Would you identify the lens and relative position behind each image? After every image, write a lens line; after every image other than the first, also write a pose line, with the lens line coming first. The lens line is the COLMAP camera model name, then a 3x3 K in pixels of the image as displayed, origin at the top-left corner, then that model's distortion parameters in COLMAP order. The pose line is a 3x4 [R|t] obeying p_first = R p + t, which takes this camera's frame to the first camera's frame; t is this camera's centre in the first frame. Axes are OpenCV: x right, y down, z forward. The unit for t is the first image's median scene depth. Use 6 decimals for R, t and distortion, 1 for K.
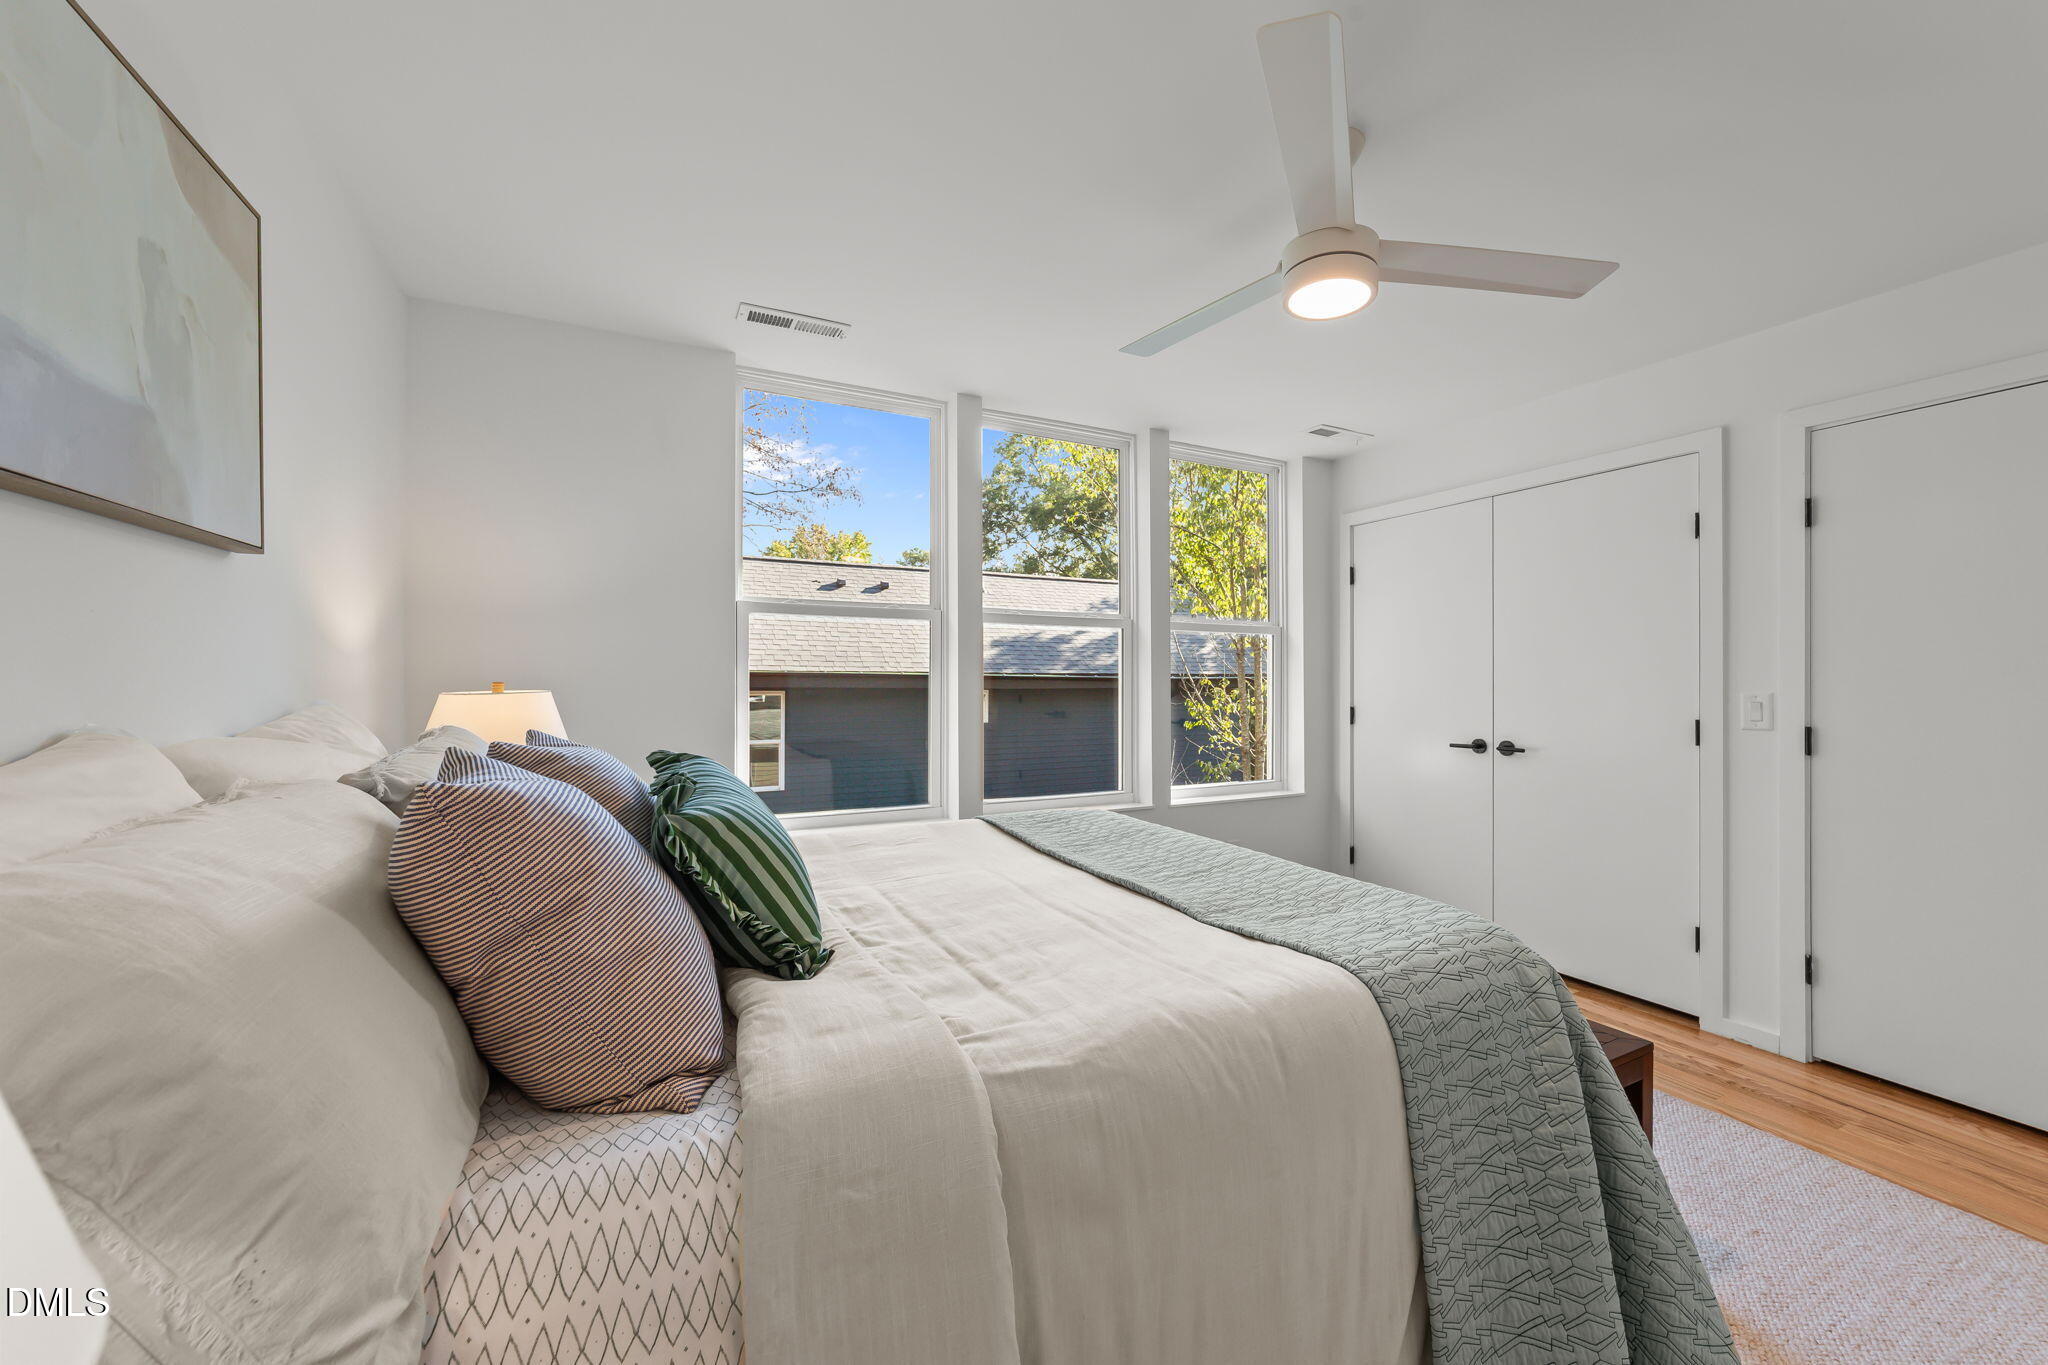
lens RADIAL K [[780.6, 0, 1023.9], [0, 780.6, 683.3], [0, 0, 1]] dist [-0.001848, -0.000031]
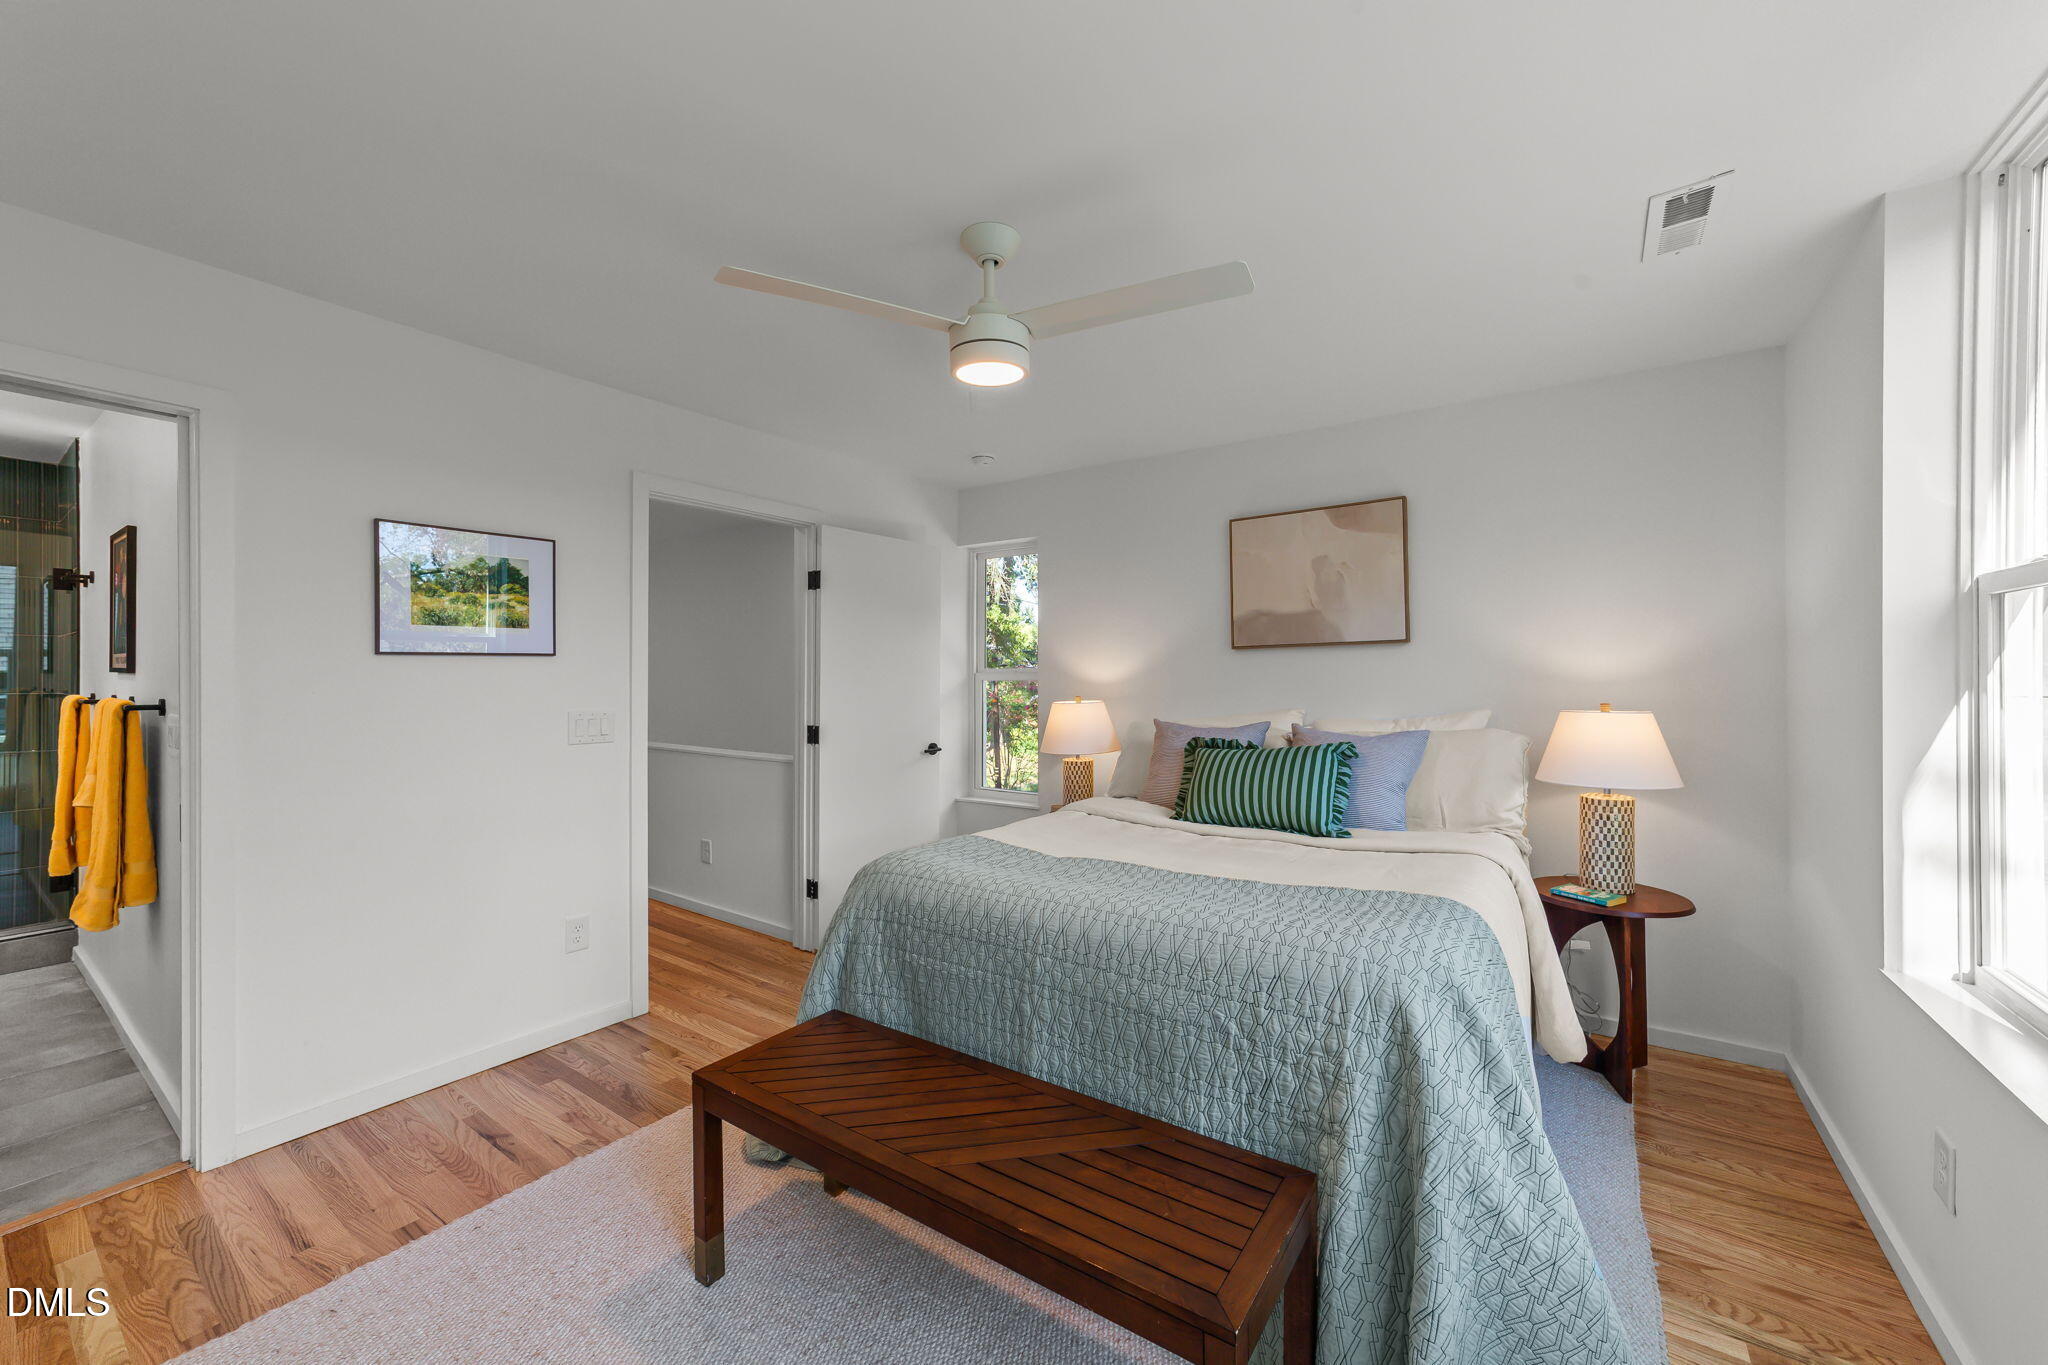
lens RADIAL K [[780.6, 0, 1027.8], [0, 780.6, 672.1], [0, 0, 1]] dist [-0.001848, -0.000031]
pose [[-0.875911, -0.003625, -0.482458, 0.149418], [-0.002654, 0.999993, -0.002694, -0.009245], [0.482465, -0.001079, -0.875915, 0.334039]]
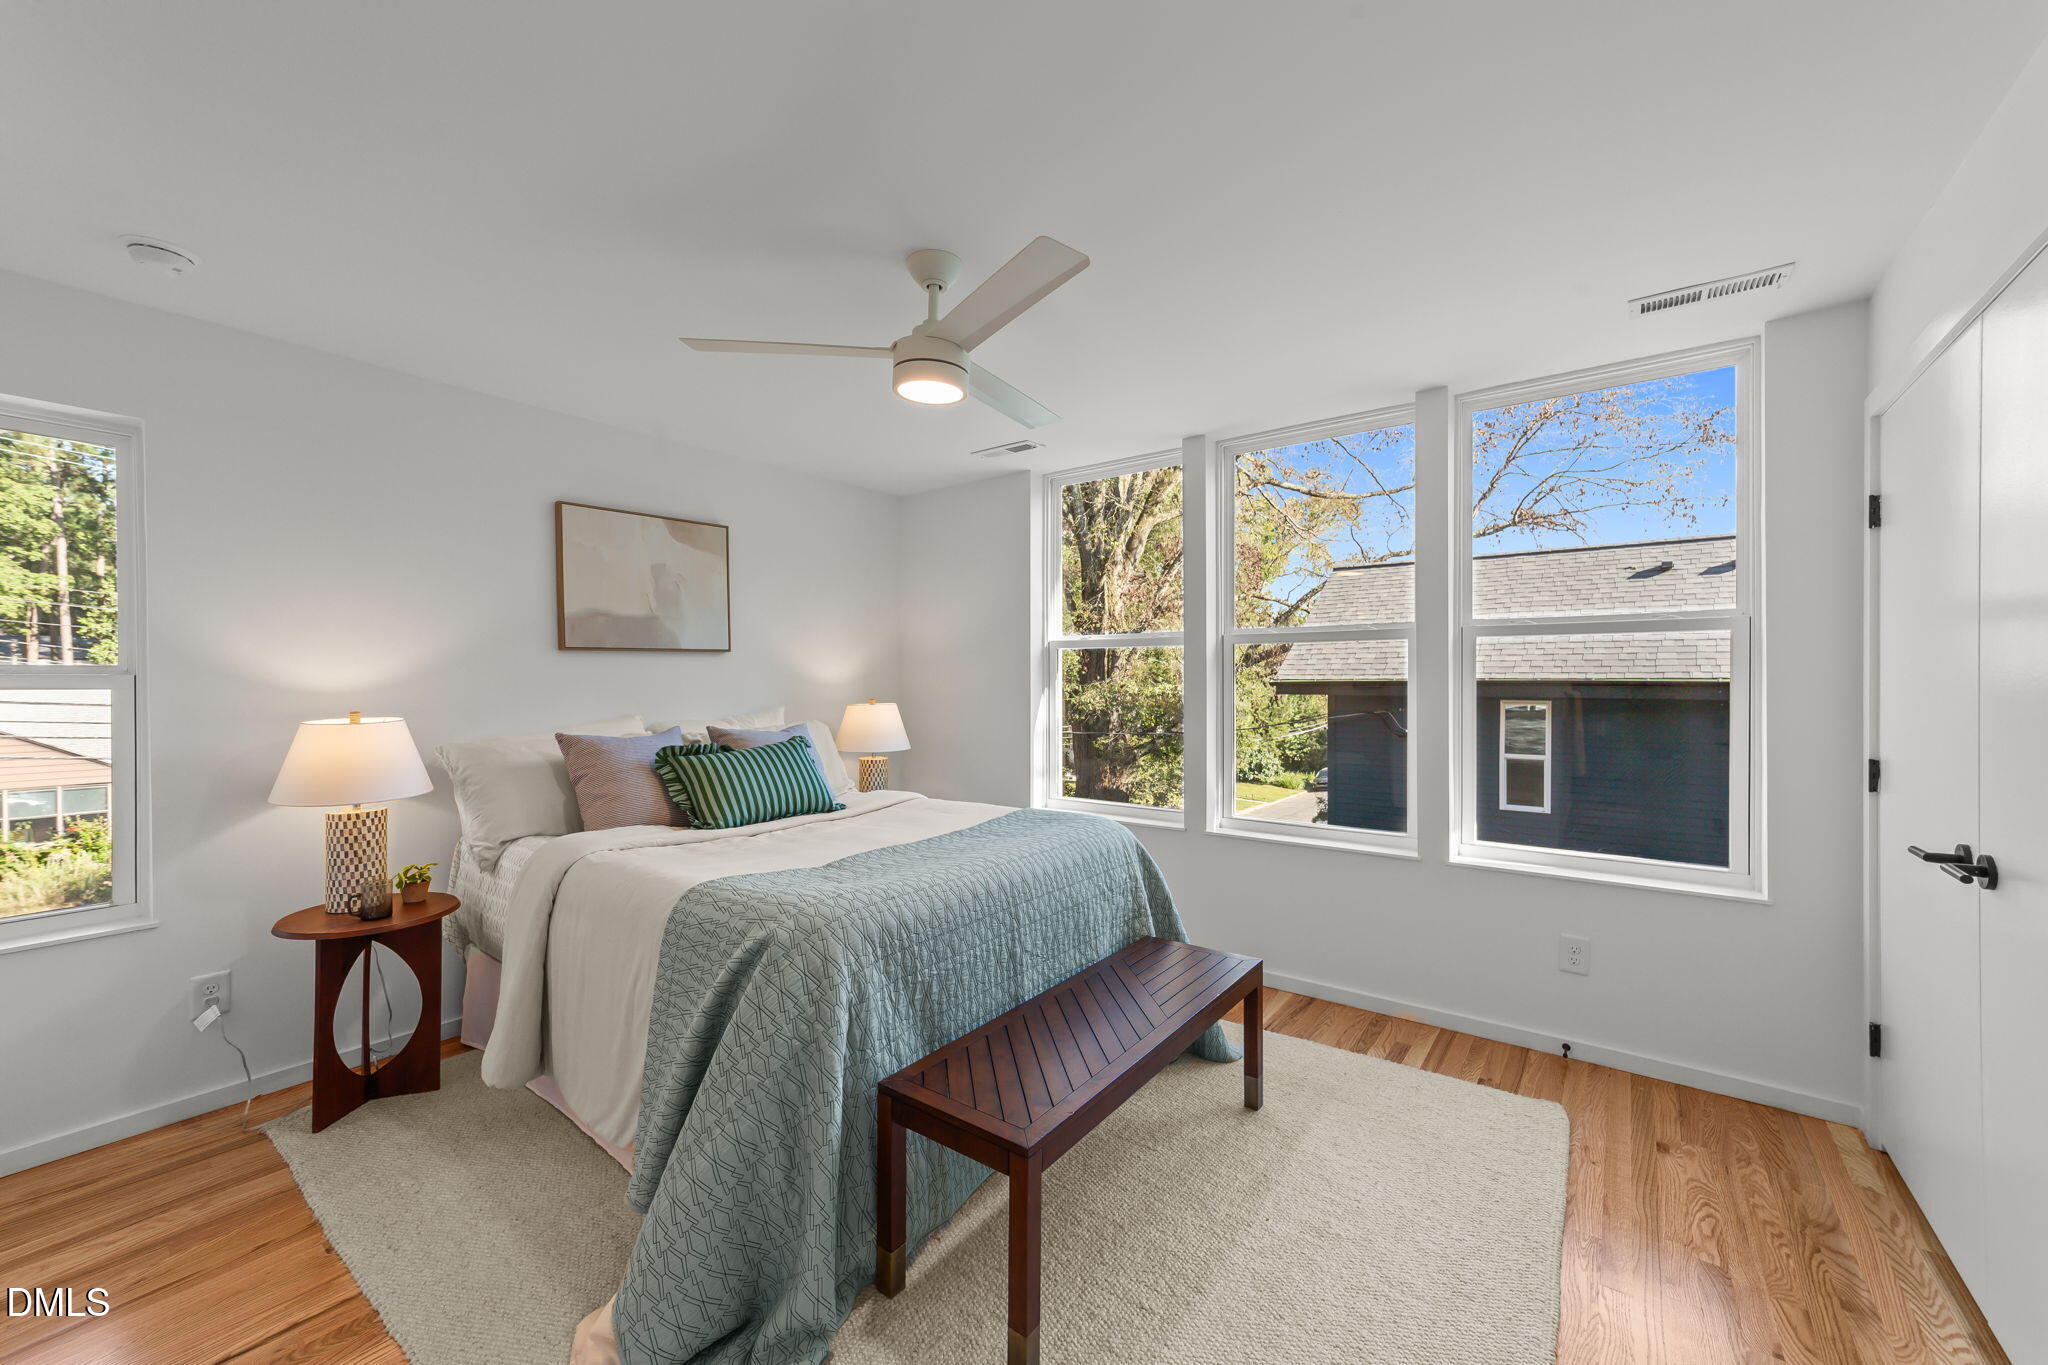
lens RADIAL K [[780.6, 0, 1030.4], [0, 780.6, 688.0], [0, 0, 1]] dist [-0.001848, -0.000031]
pose [[0.440946, 0.003525, -0.897527, 0.253493], [-0.002022, 0.999994, 0.002934, -0.007274], [0.897531, 0.000522, 0.440951, 0.100609]]
